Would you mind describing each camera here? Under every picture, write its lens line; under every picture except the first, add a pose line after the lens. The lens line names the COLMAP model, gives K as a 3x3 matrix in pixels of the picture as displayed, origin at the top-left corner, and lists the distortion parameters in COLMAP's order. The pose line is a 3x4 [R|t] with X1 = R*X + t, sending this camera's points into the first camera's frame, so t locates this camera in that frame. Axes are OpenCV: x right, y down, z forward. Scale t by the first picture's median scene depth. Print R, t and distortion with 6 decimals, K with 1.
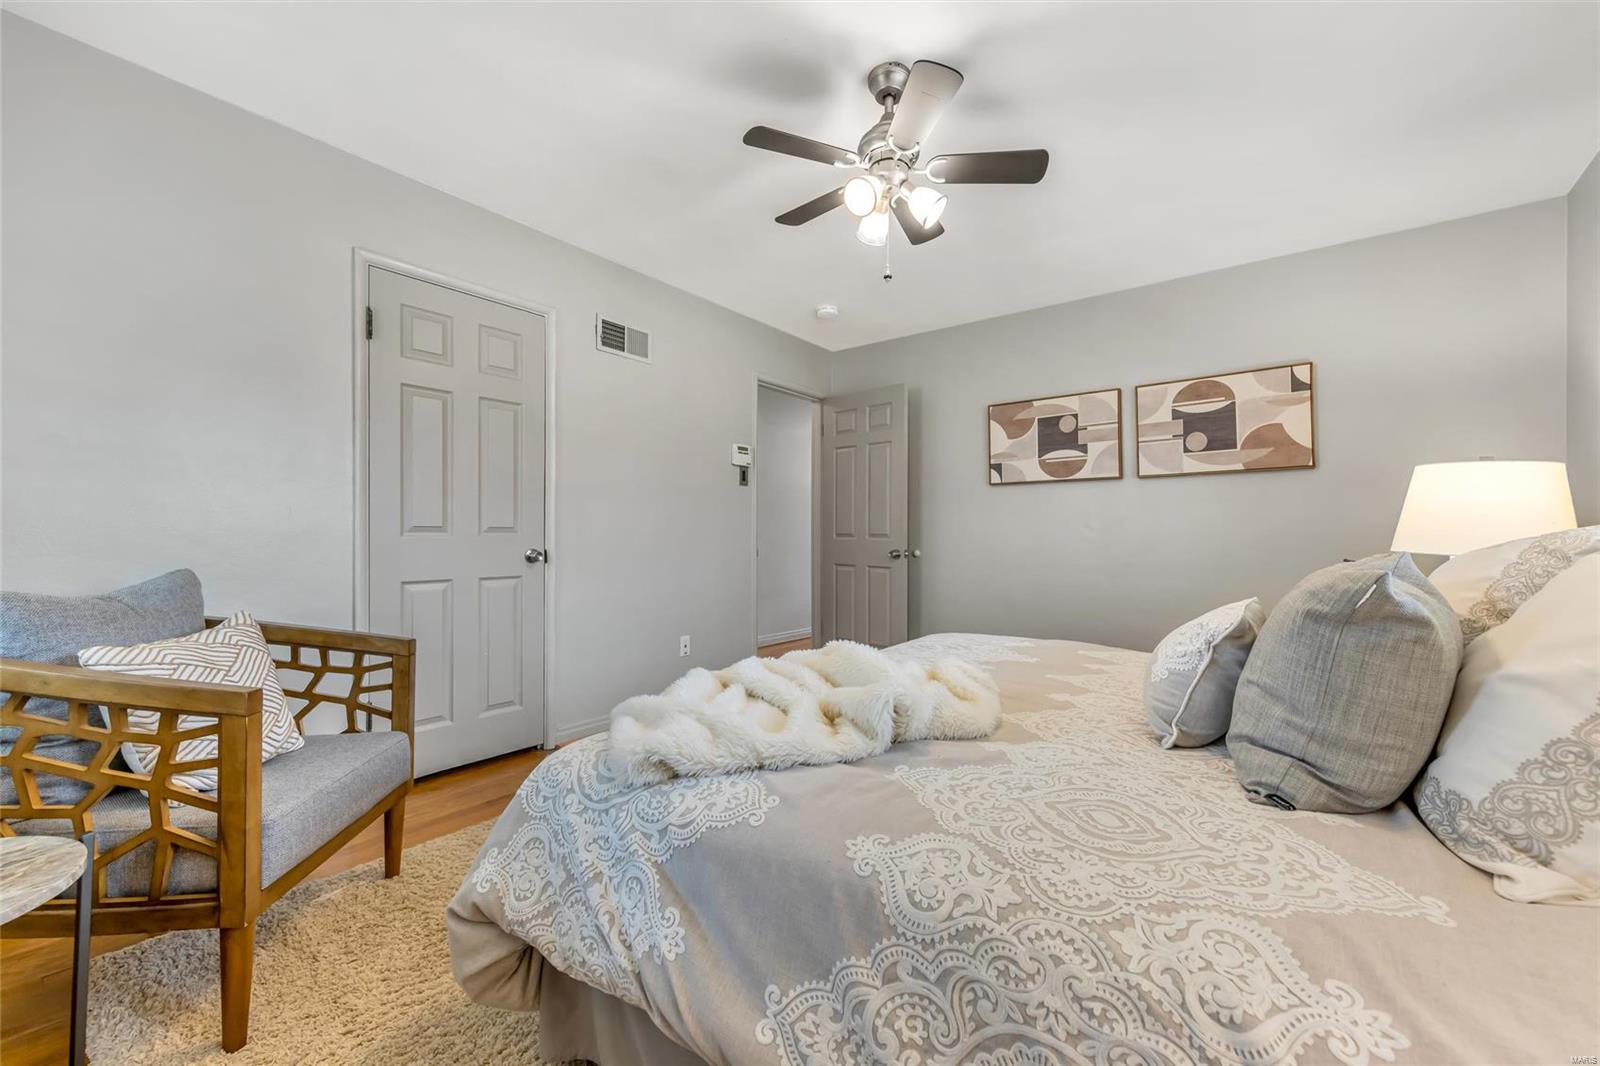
lens RADIAL K [[630.9, 0, 800.8], [0, 630.9, 526.5], [0, 0, 1]] dist [0.003072, 0.000253]
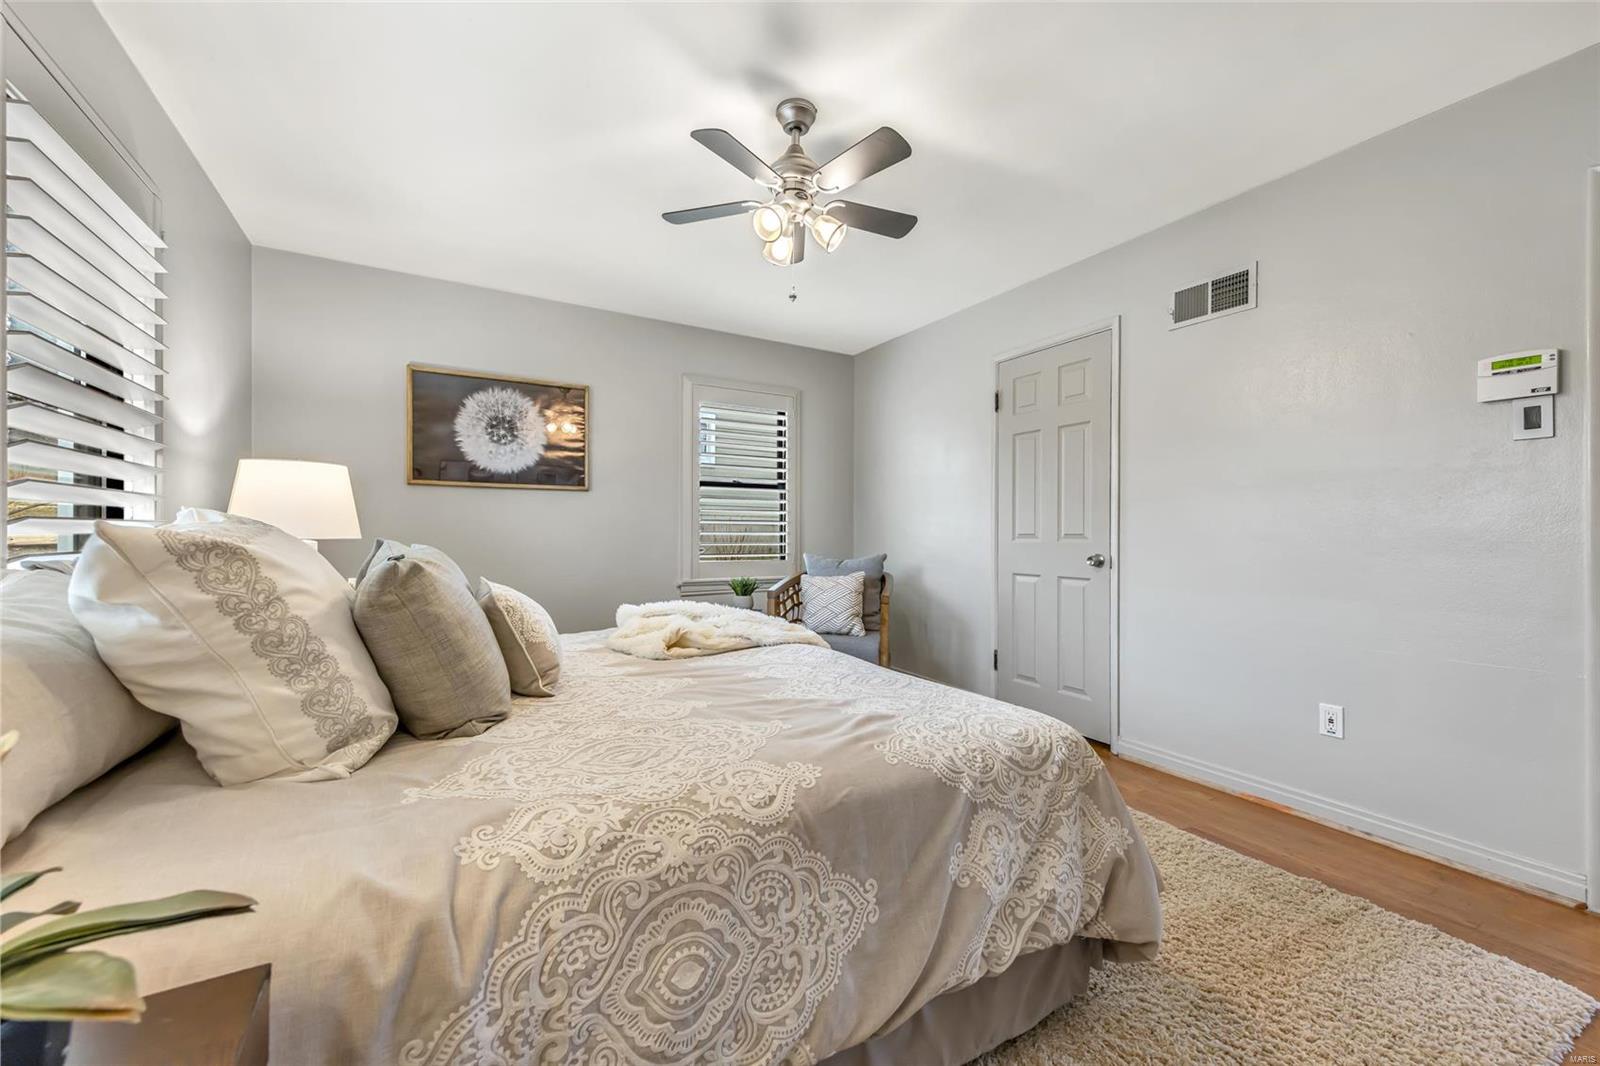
lens RADIAL K [[630.9, 0, 800.6], [0, 630.9, 538.2], [0, 0, 1]] dist [0.003072, 0.000253]
pose [[-0.377513, -0.009587, -0.925955, 0.717418], [-0.003447, 0.999954, -0.008948, 0.018921], [0.925998, -0.000186, -0.377529, 0.898955]]
